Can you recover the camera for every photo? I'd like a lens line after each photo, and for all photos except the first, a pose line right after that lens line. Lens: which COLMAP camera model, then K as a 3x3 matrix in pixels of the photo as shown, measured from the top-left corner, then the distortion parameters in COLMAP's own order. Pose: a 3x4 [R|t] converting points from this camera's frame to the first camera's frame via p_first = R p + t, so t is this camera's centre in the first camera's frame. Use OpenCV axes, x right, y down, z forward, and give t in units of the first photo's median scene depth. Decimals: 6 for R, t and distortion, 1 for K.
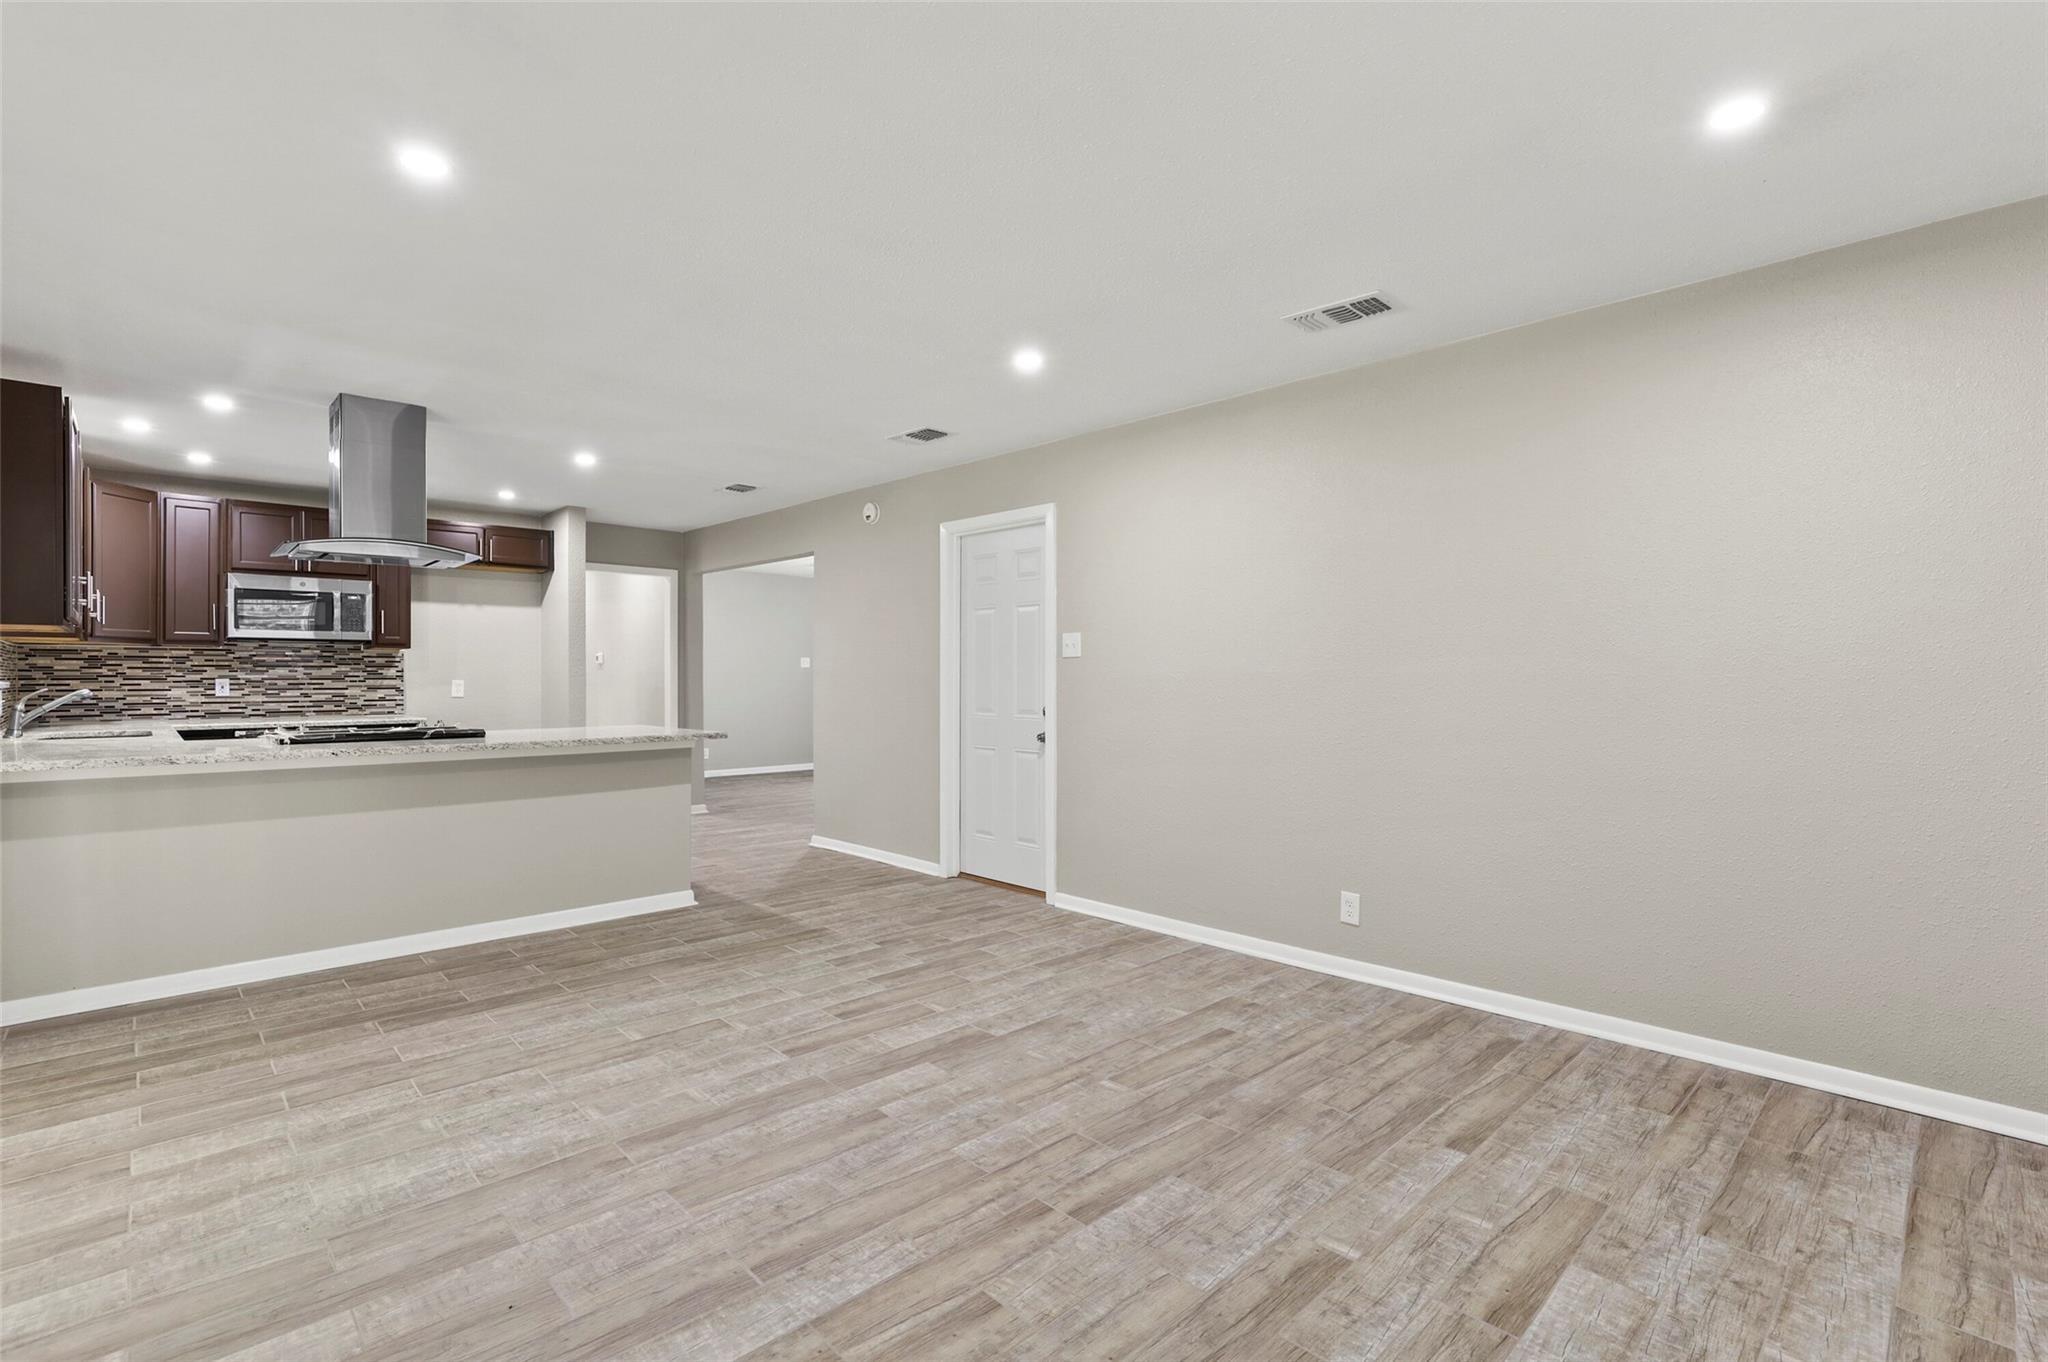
lens RADIAL K [[931.2, 0, 1018.8], [0, 931.2, 674.5], [0, 0, 1]] dist [-0.004728, 0.002499]
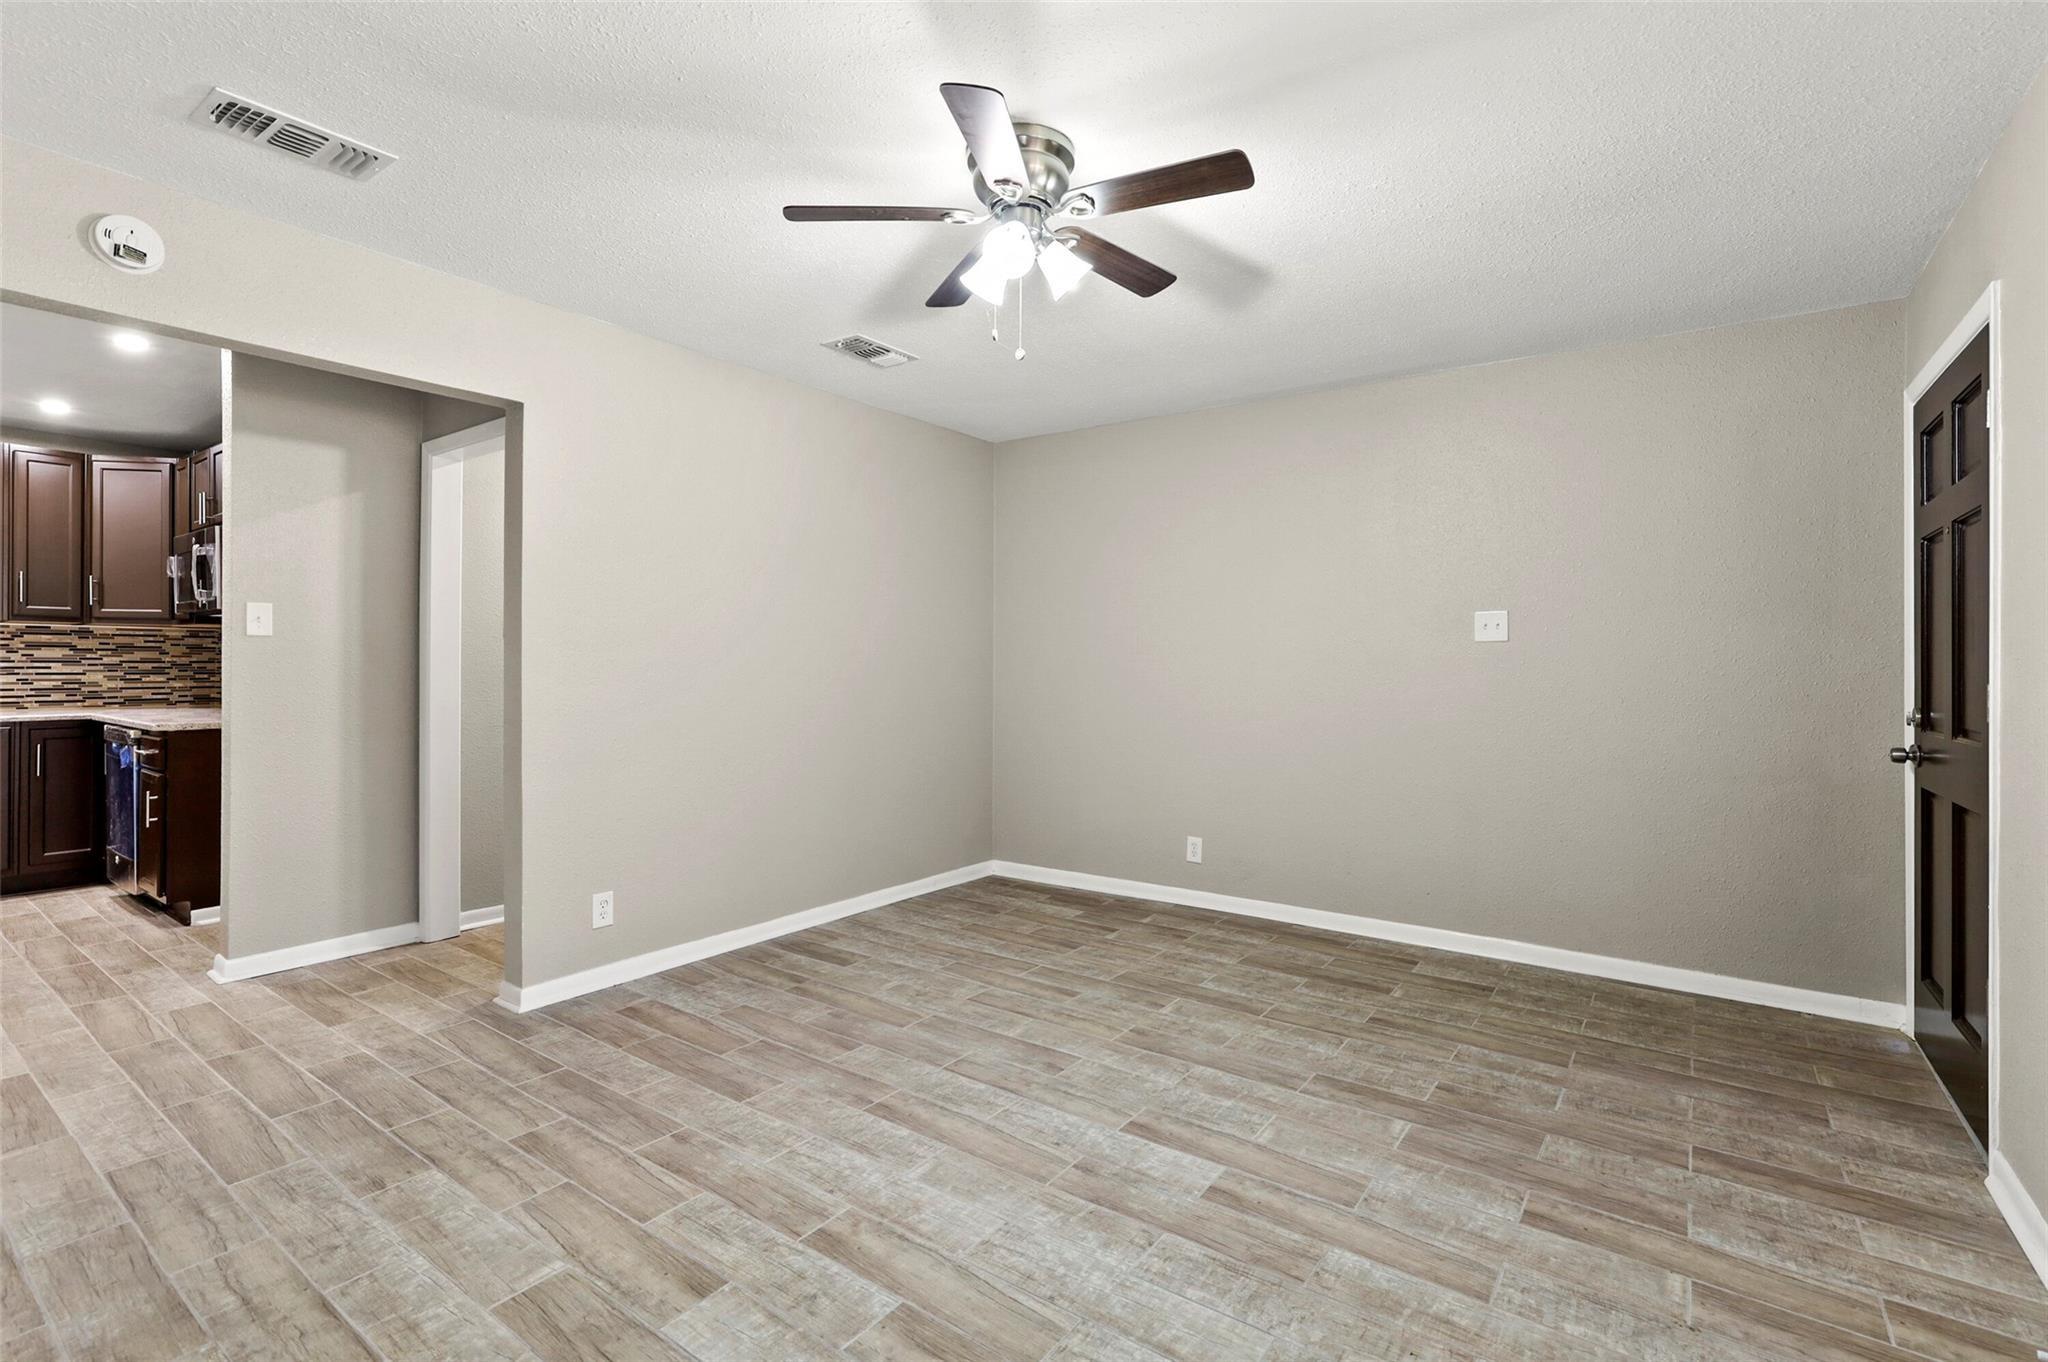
lens RADIAL K [[931.2, 0, 1019.2], [0, 931.2, 662.9], [0, 0, 1]] dist [-0.004728, 0.002499]
pose [[0.167983, -0.001783, -0.985788, 0.207826], [-0.005836, 0.999979, -0.002803, 0.005543], [0.985773, 0.006224, 0.167969, 2.996827]]
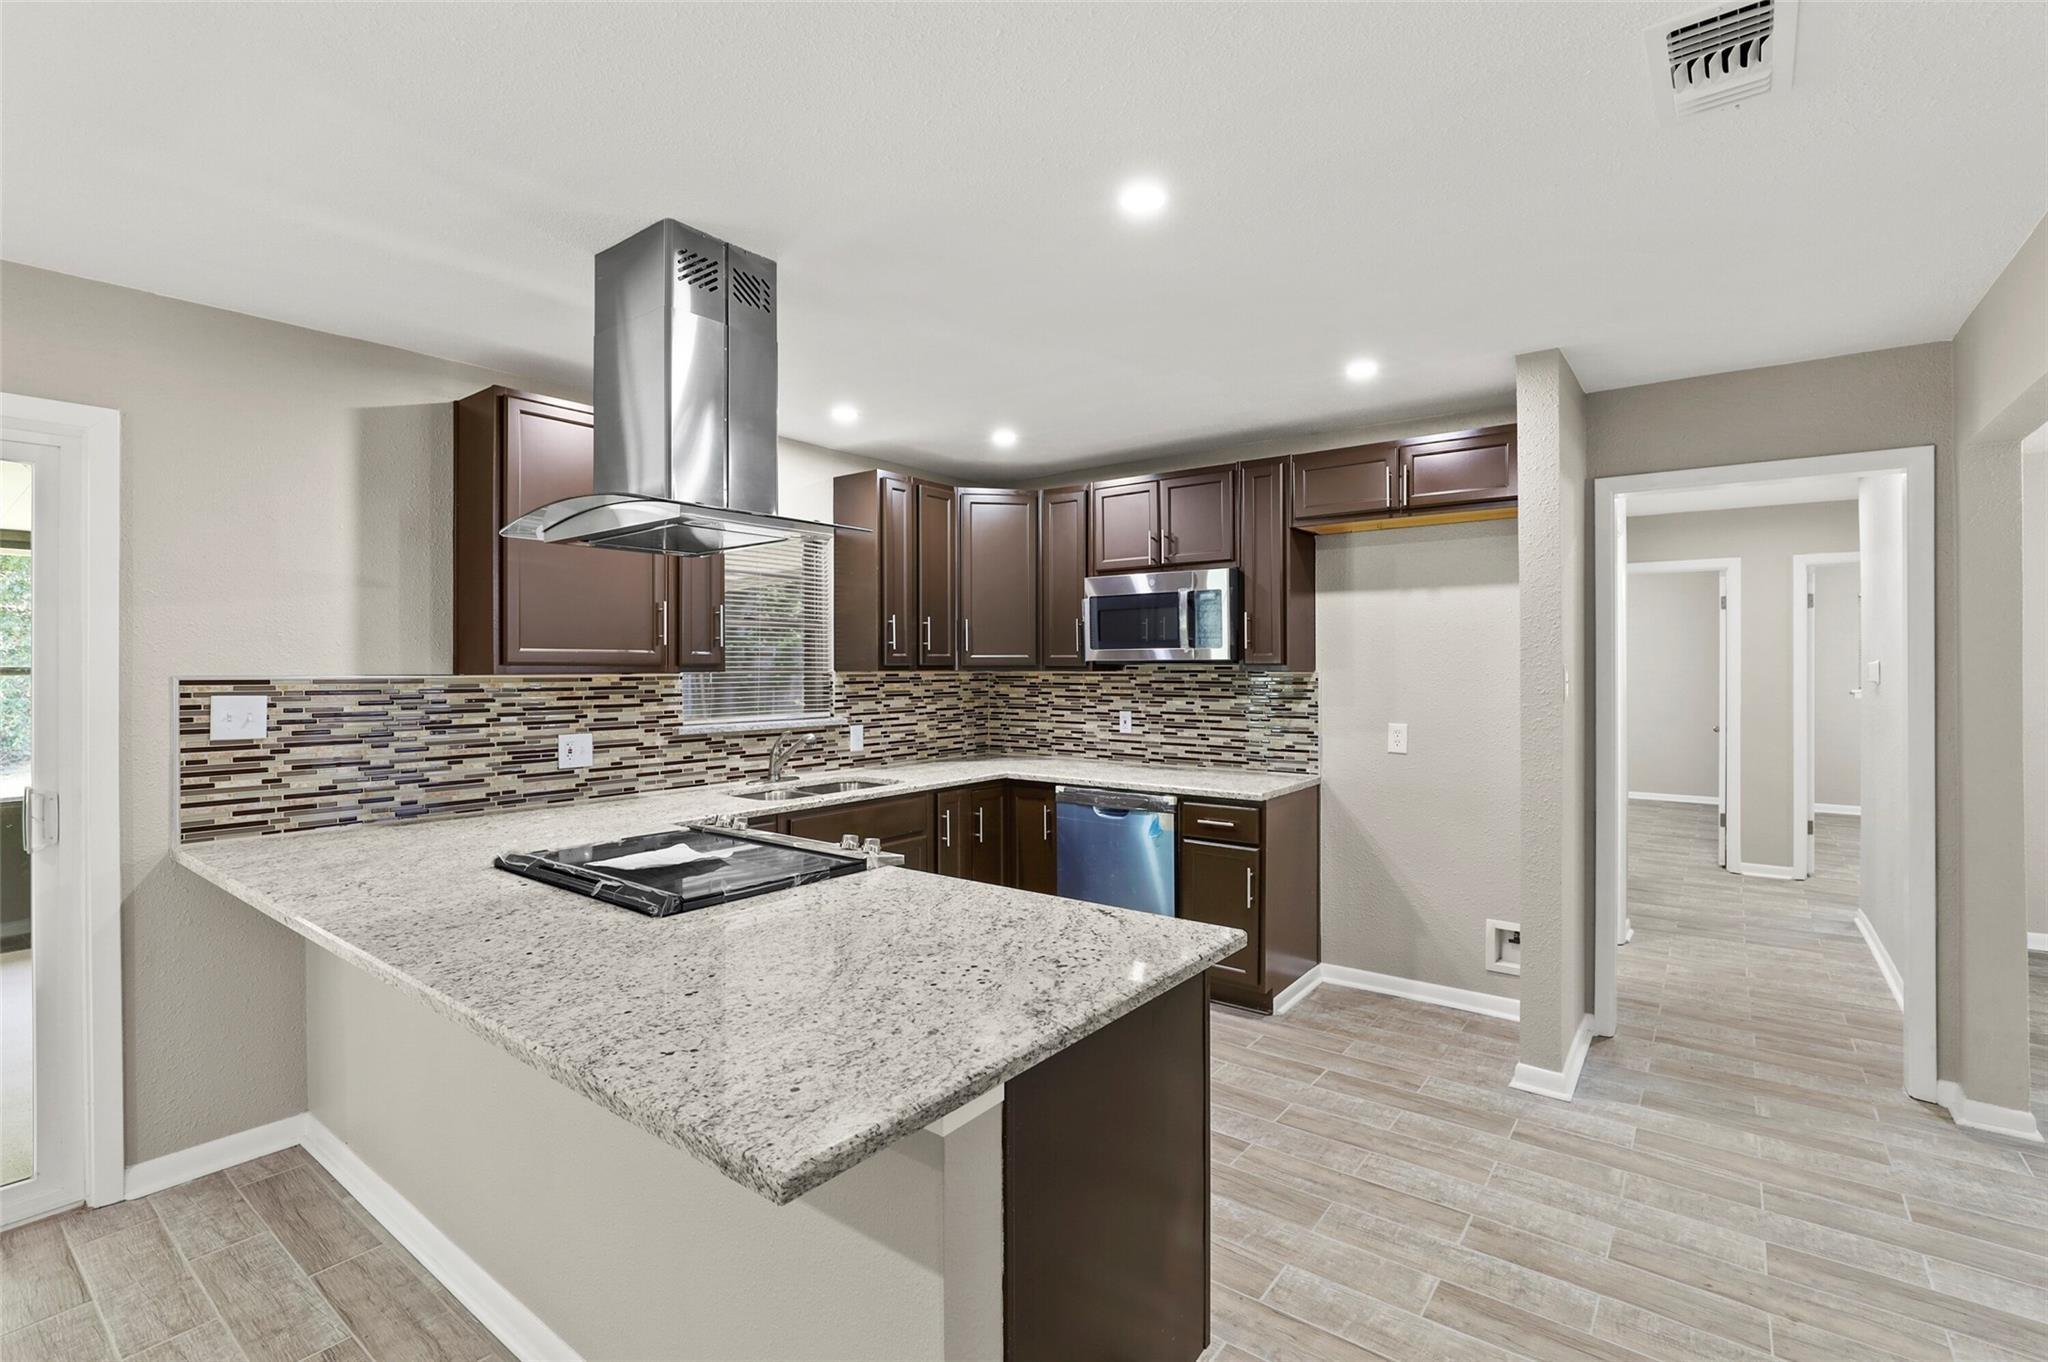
lens RADIAL K [[931.2, 0, 1027.0], [0, 931.2, 668.9], [0, 0, 1]] dist [-0.004728, 0.002499]
pose [[0.155789, 0.004587, -0.987780, -0.164565], [0.003510, 0.999980, 0.005197, -0.070200], [0.987784, -0.004276, 0.155770, 1.540508]]
